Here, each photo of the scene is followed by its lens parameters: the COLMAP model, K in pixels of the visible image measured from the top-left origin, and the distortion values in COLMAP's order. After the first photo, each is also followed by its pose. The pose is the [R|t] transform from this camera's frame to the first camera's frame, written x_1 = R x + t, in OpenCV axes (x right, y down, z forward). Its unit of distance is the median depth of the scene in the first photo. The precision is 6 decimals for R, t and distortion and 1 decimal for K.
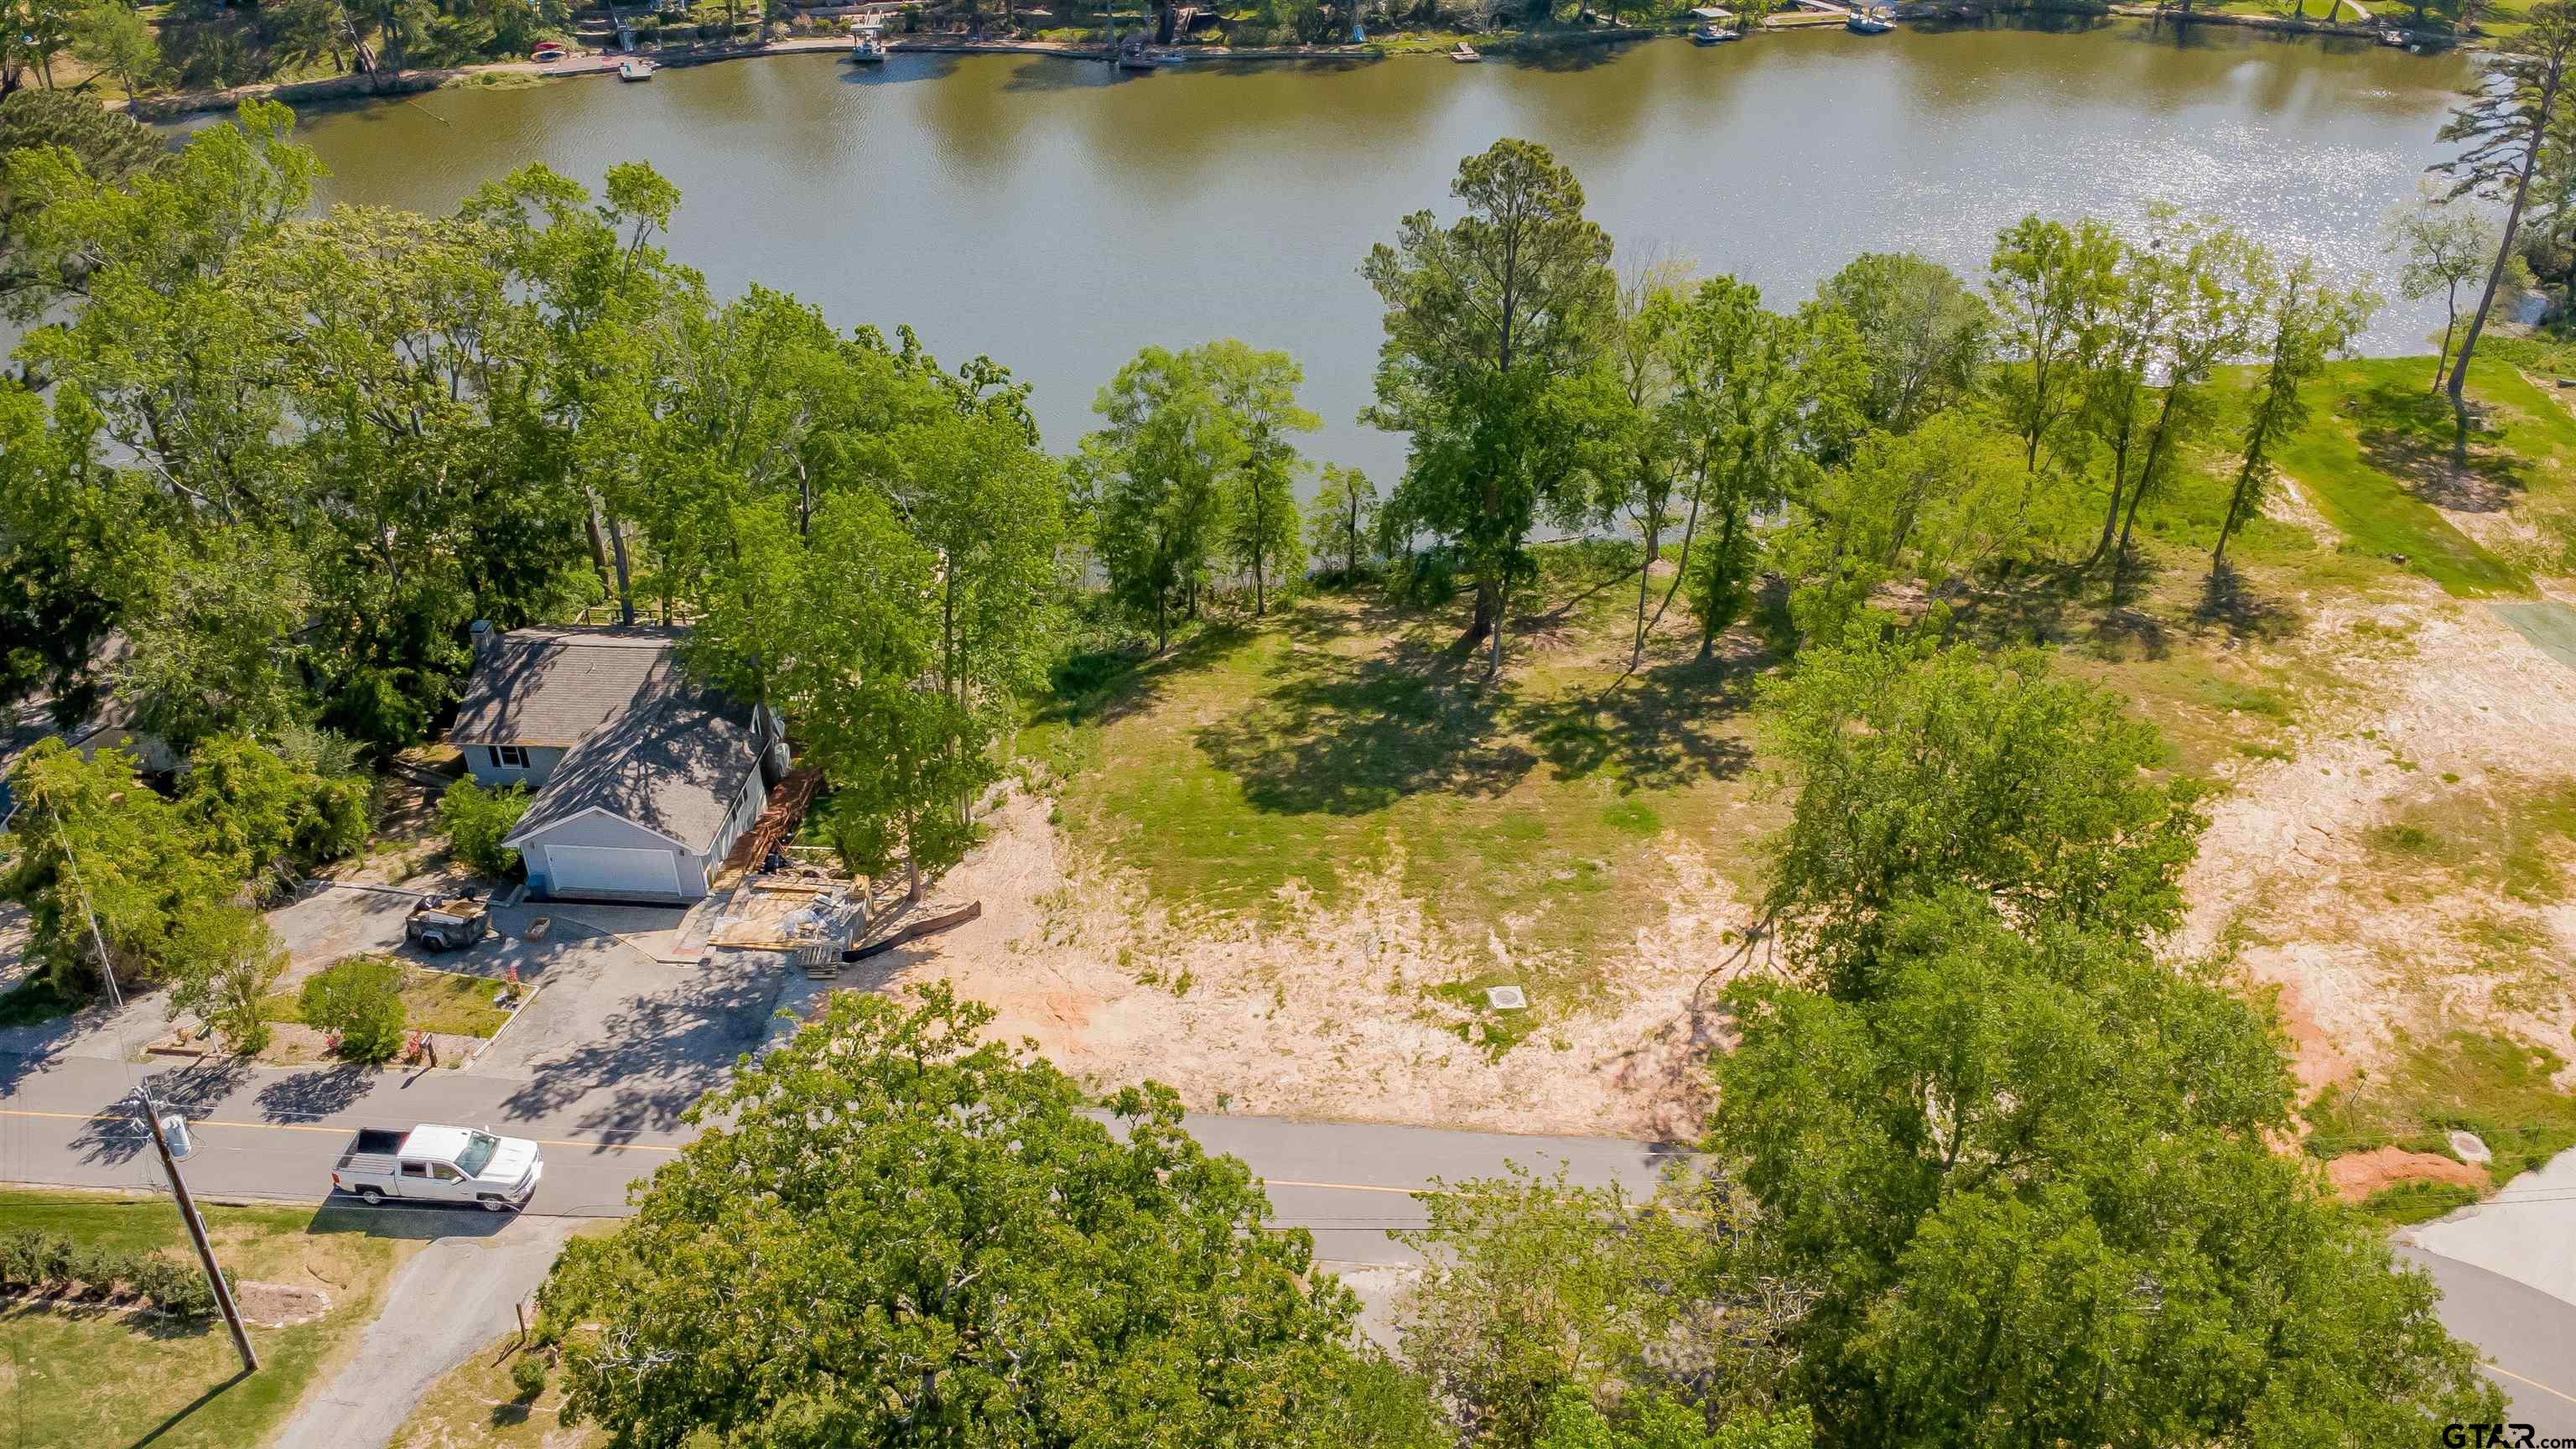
lens RADIAL K [[1812.3, 0, 1301.9], [0, 1812.3, 736.5], [0, 0, 1]] dist [0.037906, -0.048477]
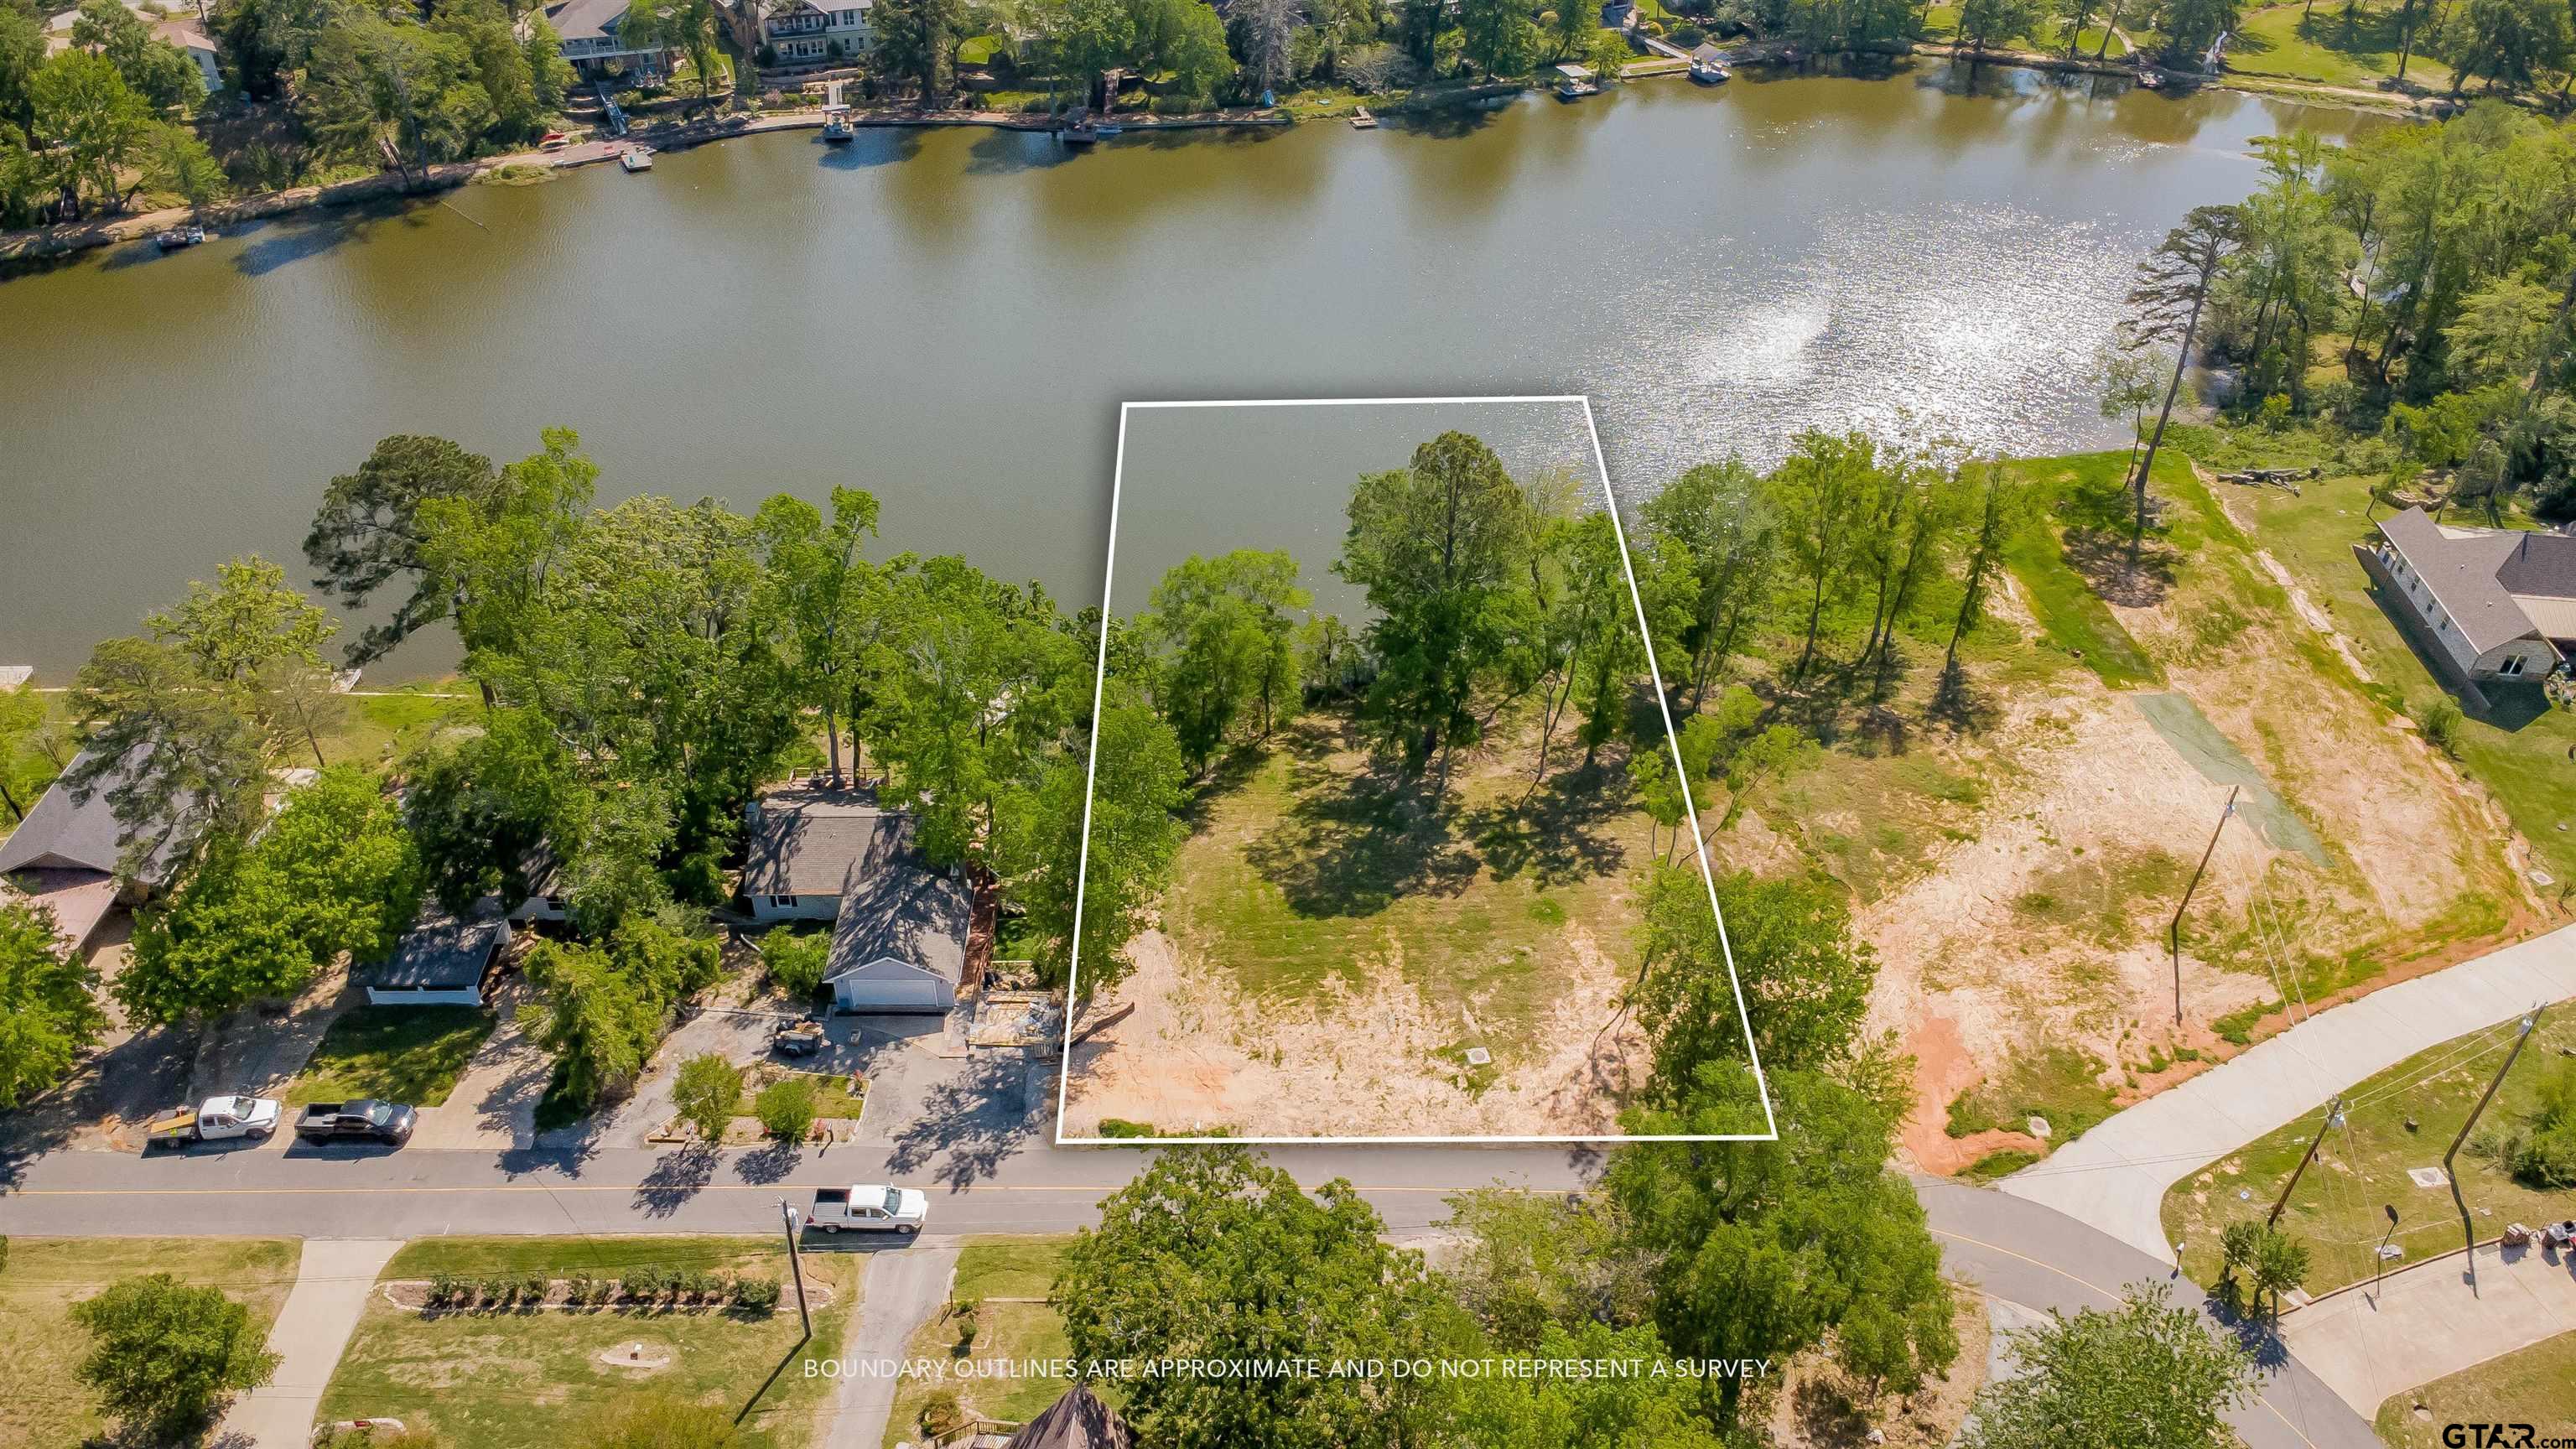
lens RADIAL K [[1812.3, 0, 1305.5], [0, 1812.3, 737.6], [0, 0, 1]] dist [0.037906, -0.048477]
pose [[0.996758, -0.037540, 0.071162, -0.113012], [0.031685, 0.996154, 0.081694, -0.214911], [-0.073955, -0.079174, 0.994114, -0.446483]]
